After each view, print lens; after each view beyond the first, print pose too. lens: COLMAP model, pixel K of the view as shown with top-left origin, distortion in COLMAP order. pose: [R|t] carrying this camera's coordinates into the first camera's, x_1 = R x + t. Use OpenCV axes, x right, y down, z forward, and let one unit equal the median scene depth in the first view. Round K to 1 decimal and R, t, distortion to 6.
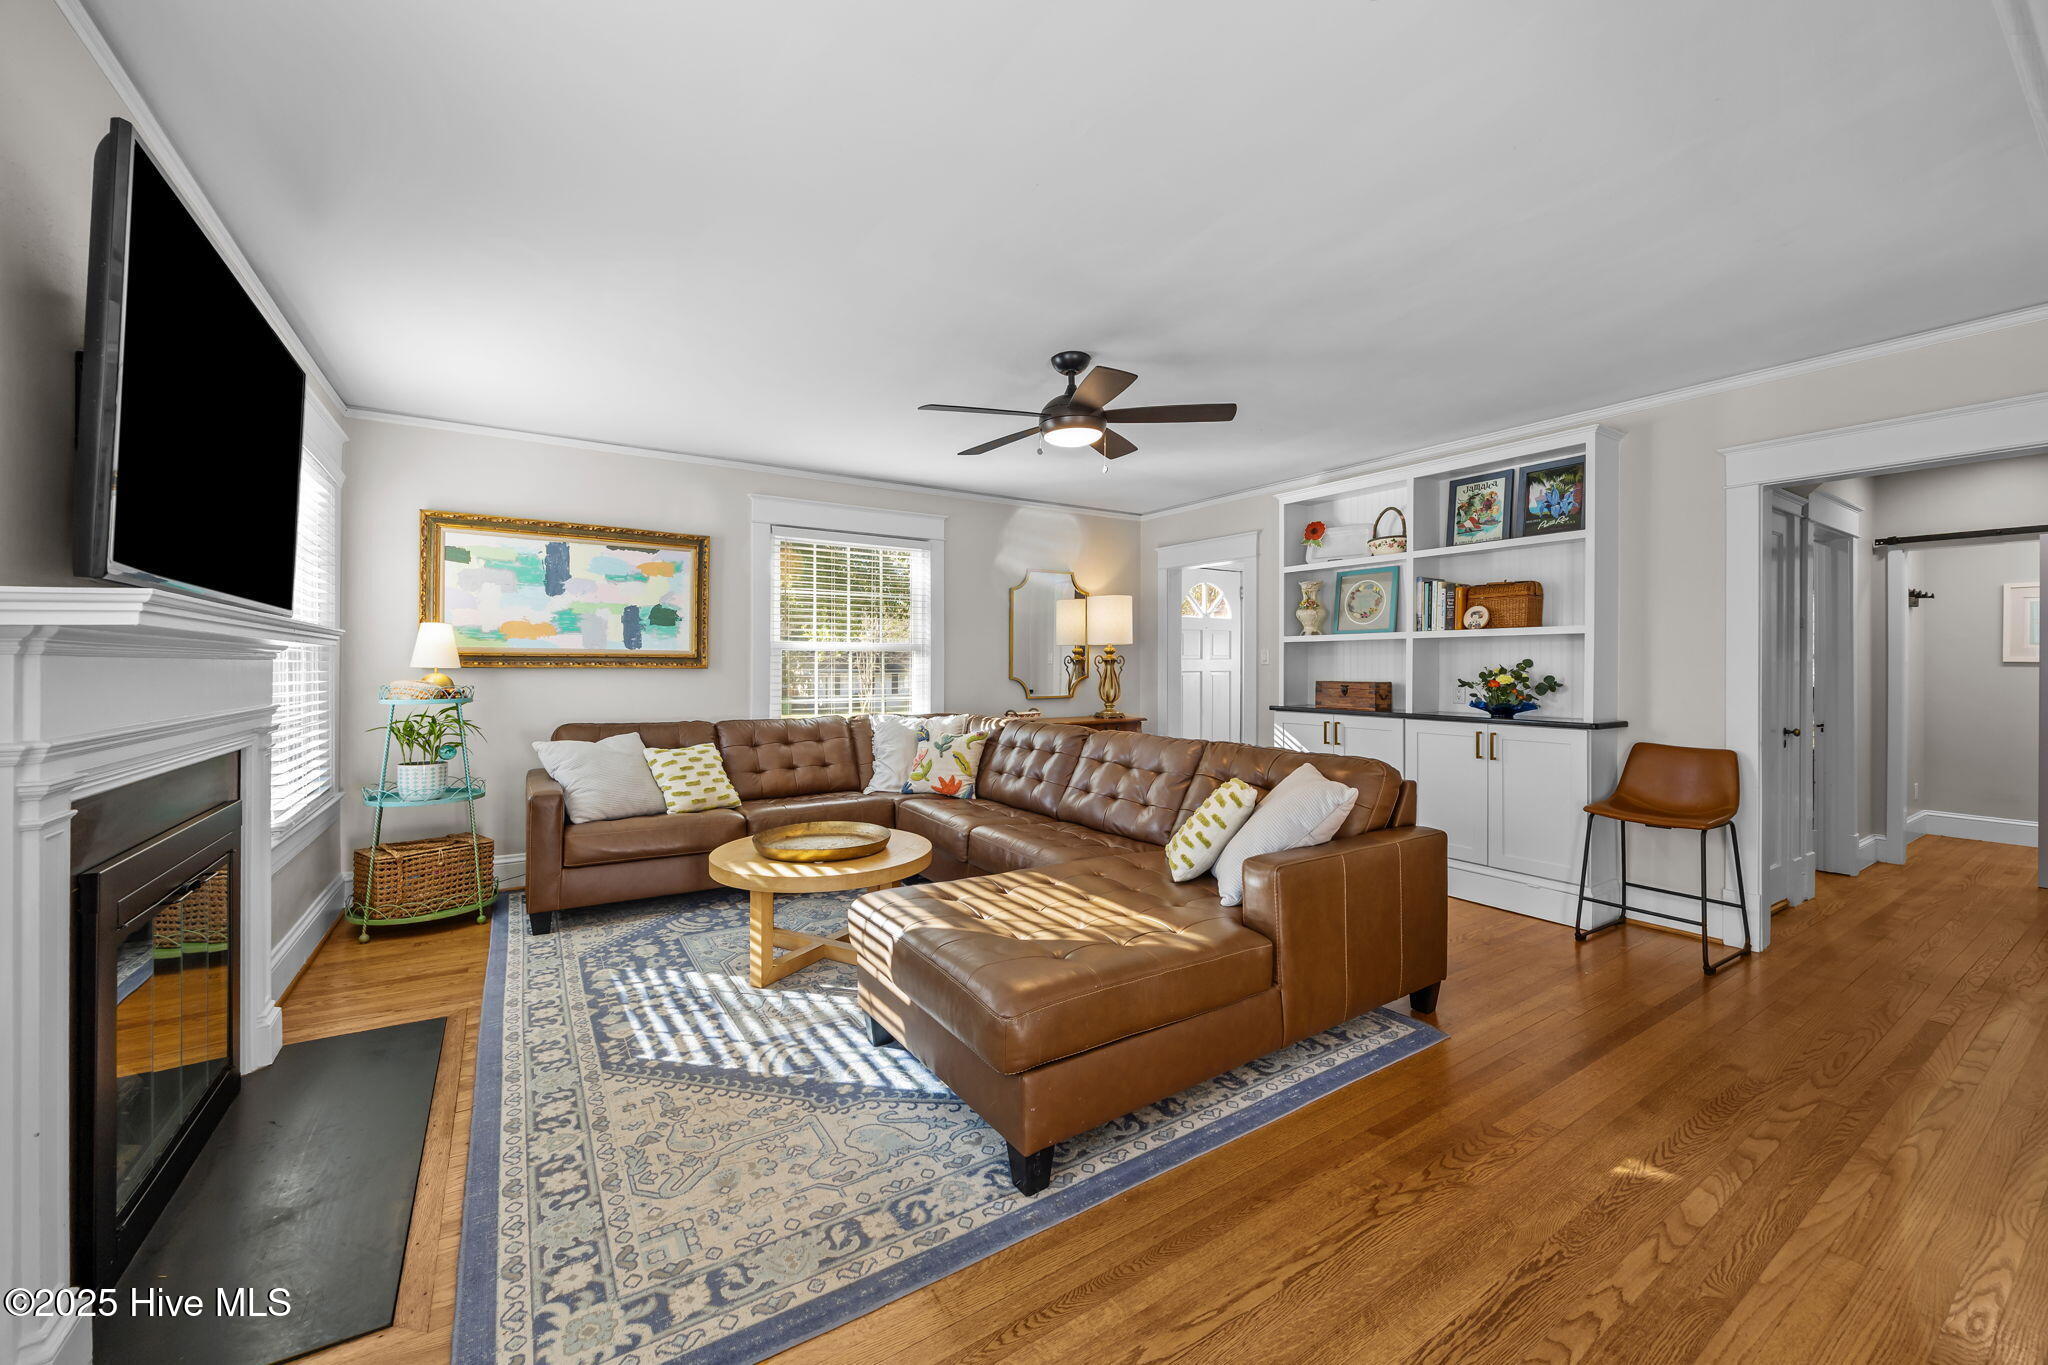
lens RADIAL K [[779.2, 0, 1028.9], [0, 779.2, 658.1], [0, 0, 1]] dist [-0.003481, -0.000320]
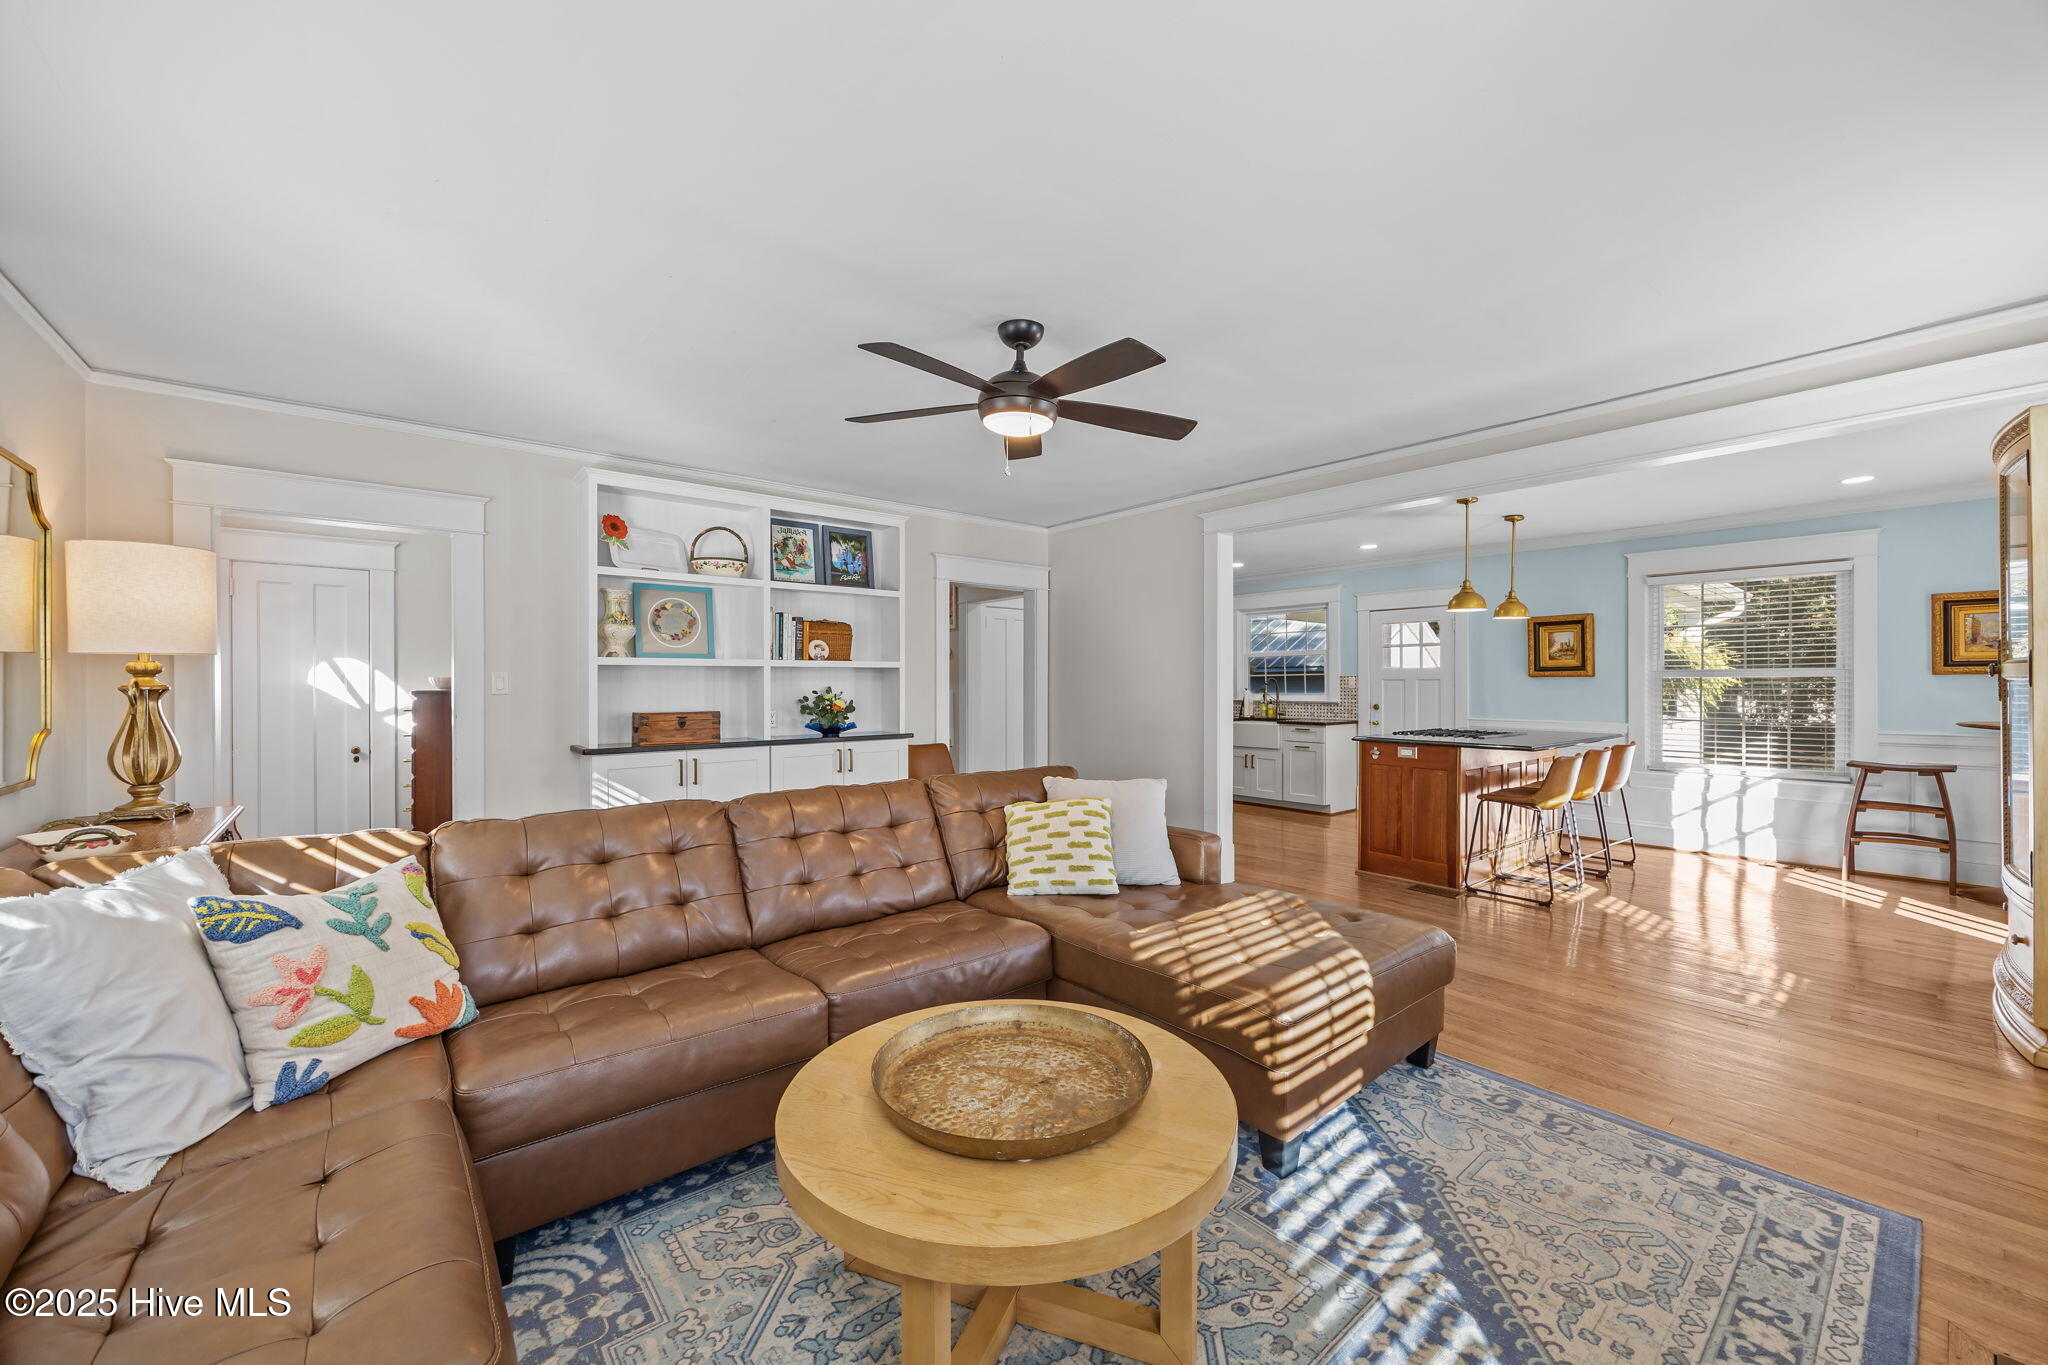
lens RADIAL K [[779.2, 0, 1013.4], [0, 779.2, 690.9], [0, 0, 1]] dist [-0.003481, -0.000320]
pose [[-0.099496, -0.012788, 0.994956, -0.602247], [-0.007161, 0.999901, 0.012135, -0.008549], [-0.995012, -0.005918, -0.099577, 0.850785]]
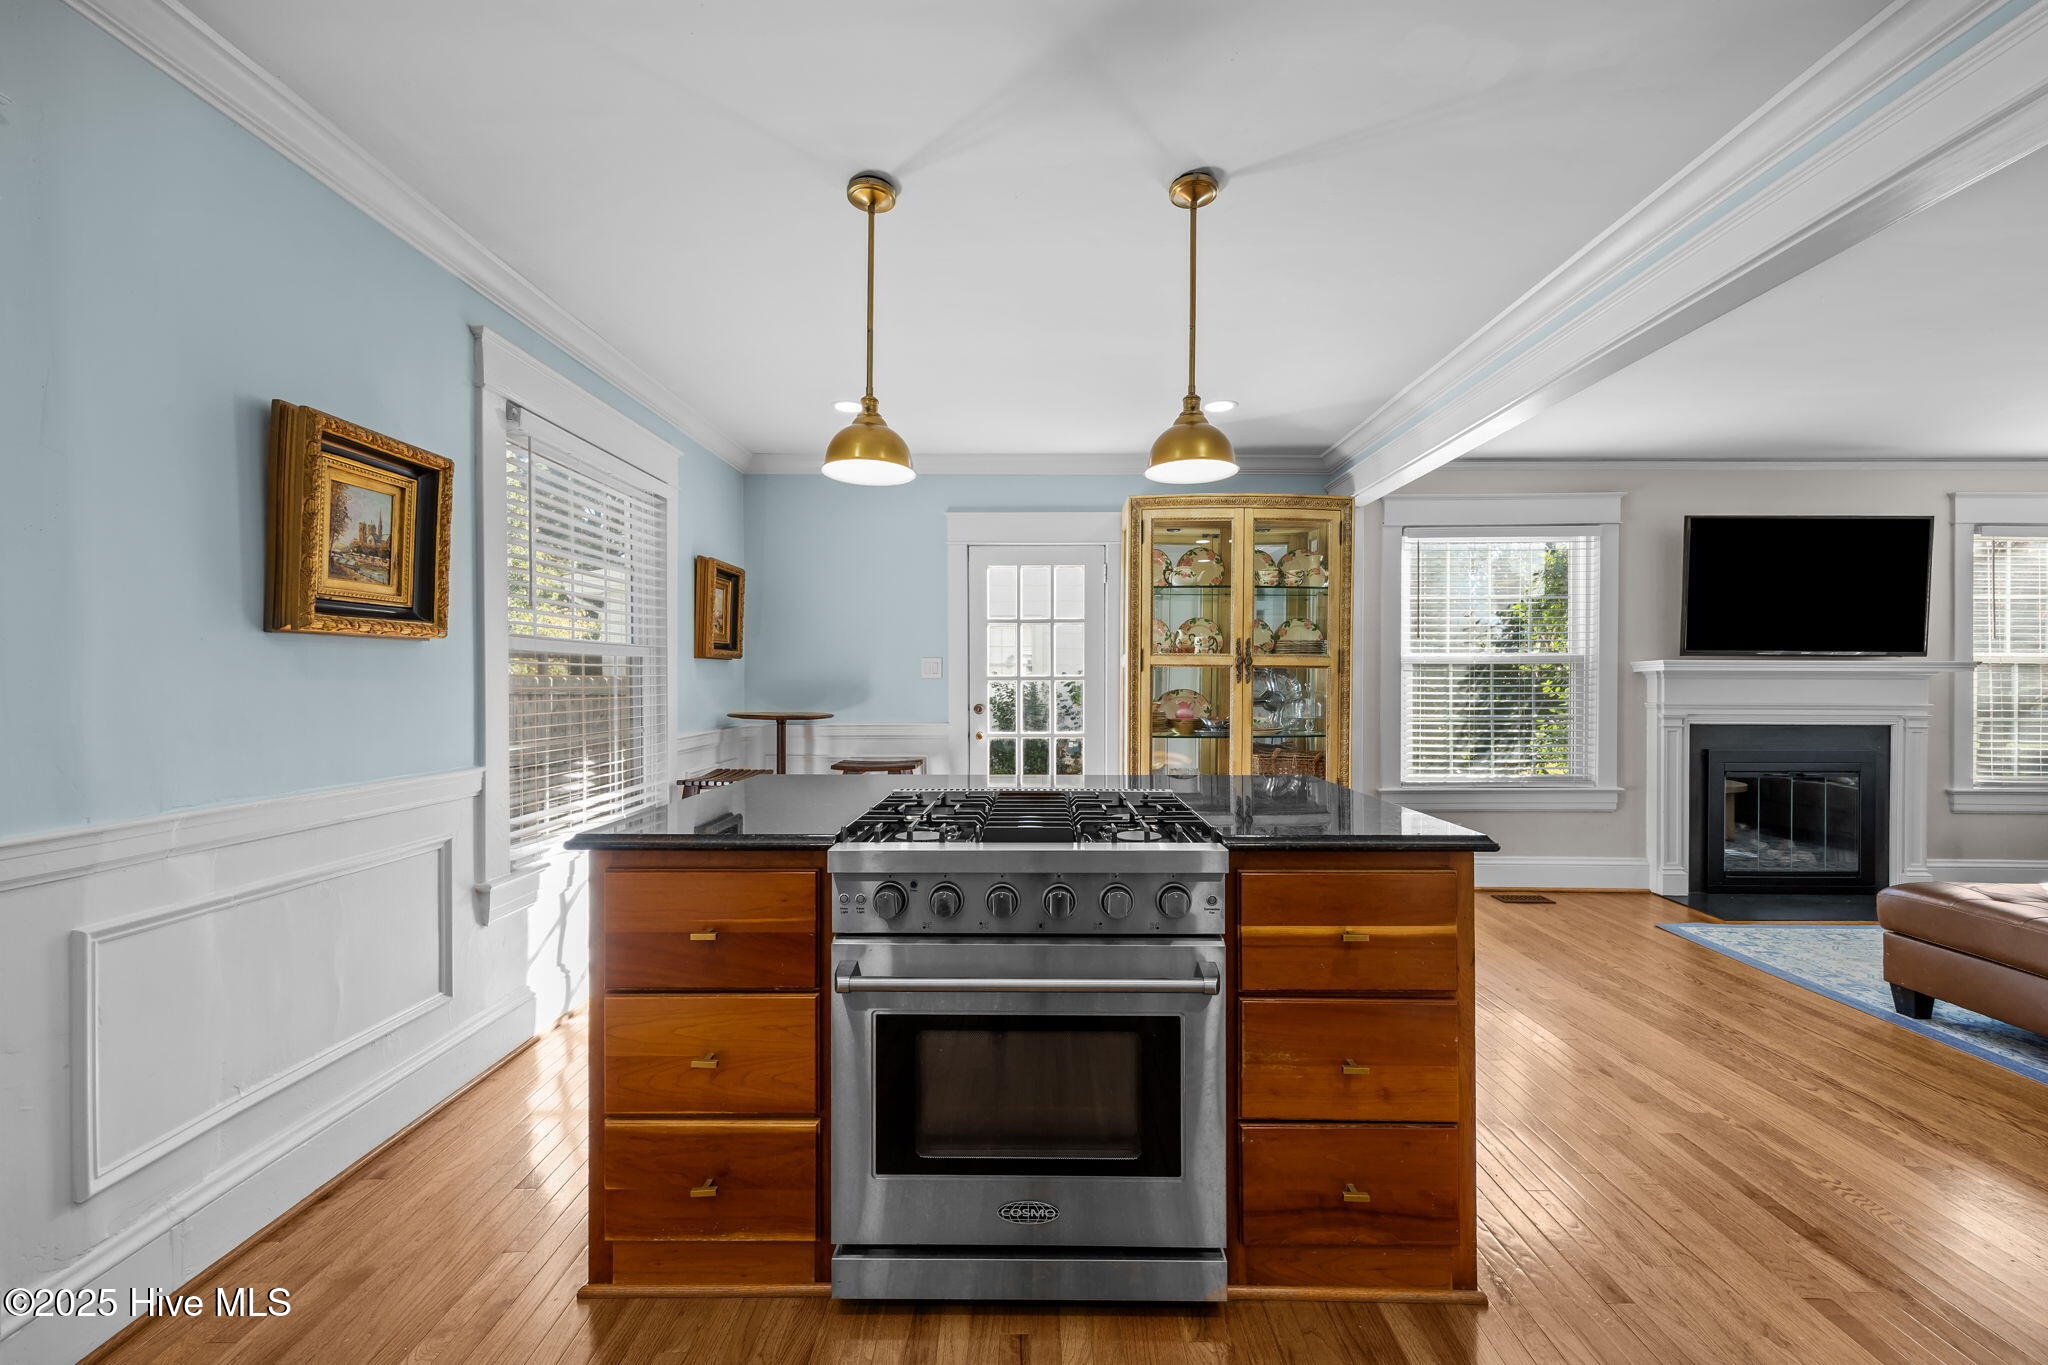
lens RADIAL K [[821.4, 0, 1033.2], [0, 821.4, 685.1], [0, 0, 1]] dist [0.008540, -0.000482]
pose [[-0.550049, 0.001653, -0.835131, 1.054031], [0.003537, 0.999994, -0.000350, 0.005795], [0.835125, -0.003147, -0.550051, 0.200447]]
